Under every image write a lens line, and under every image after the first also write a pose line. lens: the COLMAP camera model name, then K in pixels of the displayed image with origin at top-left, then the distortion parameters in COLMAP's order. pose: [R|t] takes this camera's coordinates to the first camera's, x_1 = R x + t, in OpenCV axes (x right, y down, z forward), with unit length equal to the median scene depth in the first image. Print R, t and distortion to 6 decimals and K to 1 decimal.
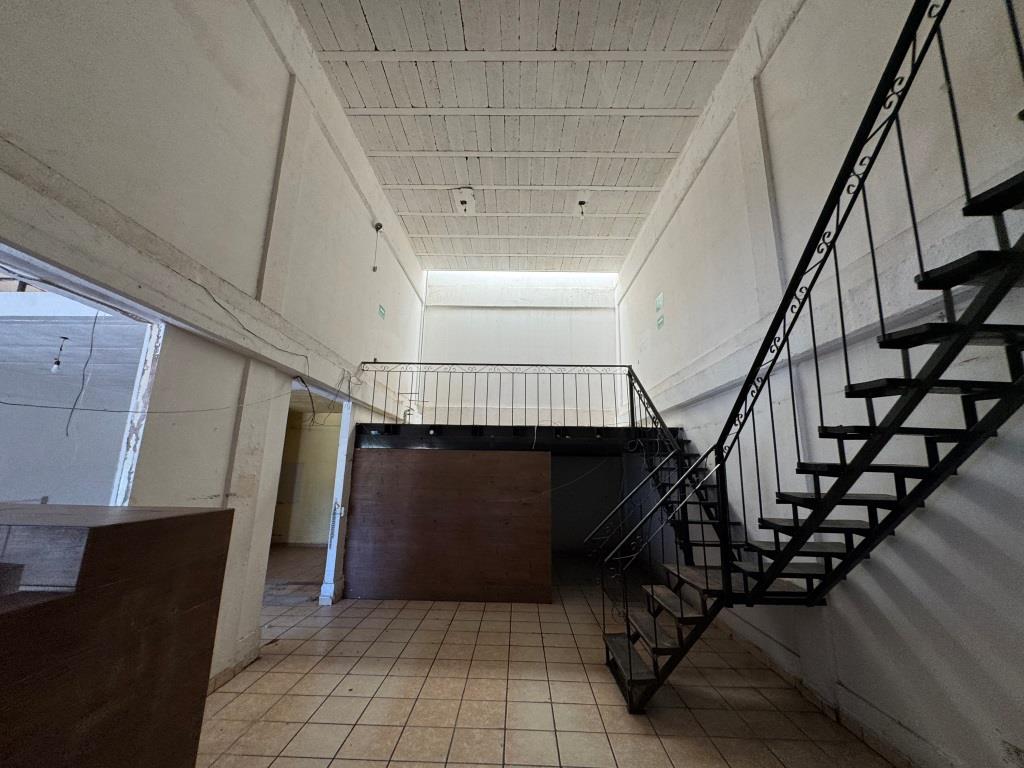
lens RADIAL K [[407.7, 0, 514.2], [0, 407.7, 384.3], [0, 0, 1]] dist [-0.002751, 0.000513]
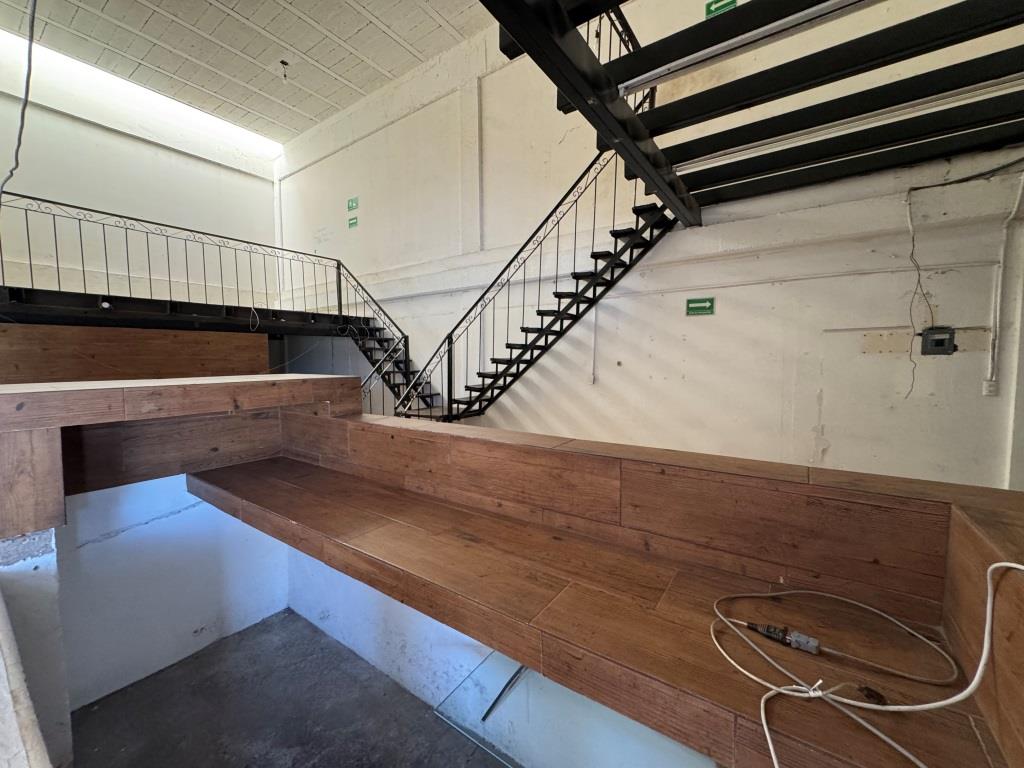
lens RADIAL K [[407.7, 0, 509.3], [0, 407.7, 382.3], [0, 0, 1]] dist [-0.002751, 0.000513]
pose [[0.563837, -0.071890, 0.822751, -0.469590], [-0.154652, 0.969392, 0.190687, -0.006840], [-0.811277, -0.234756, 0.535462, -0.080789]]
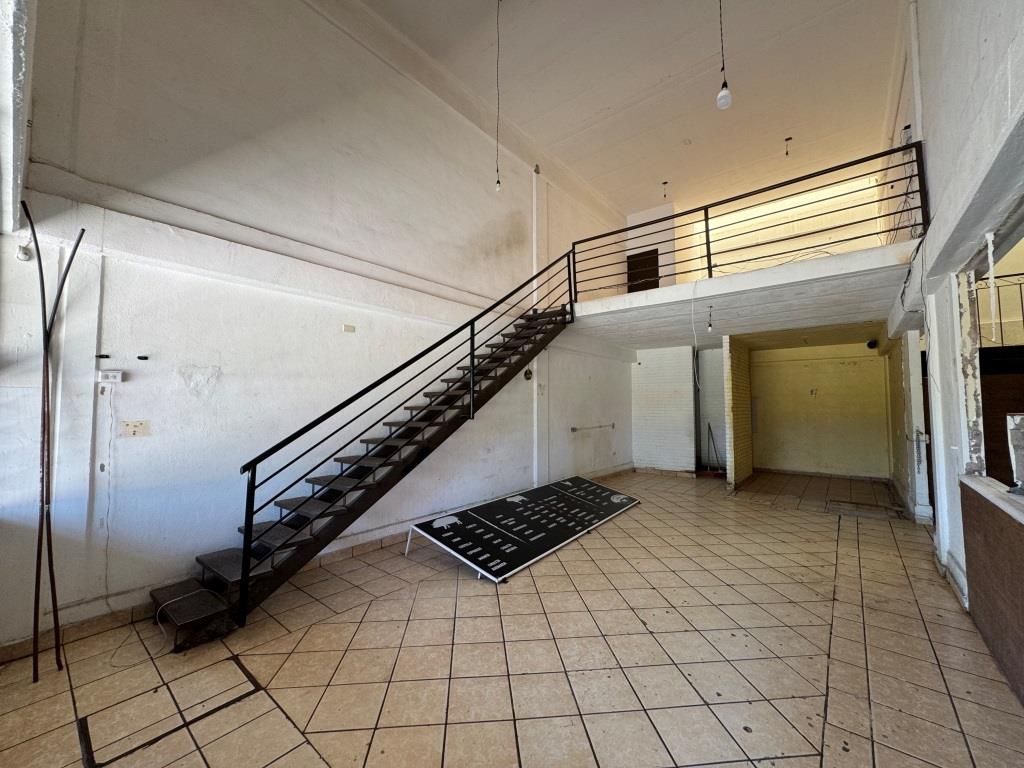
lens RADIAL K [[407.7, 0, 512.6], [0, 407.7, 383.4], [0, 0, 1]] dist [-0.002751, 0.000513]
pose [[0.782004, -0.051358, -0.621153, -0.621655], [0.140978, 0.985346, 0.096015, -0.067057], [0.607120, -0.162653, 0.777785, -0.400617]]
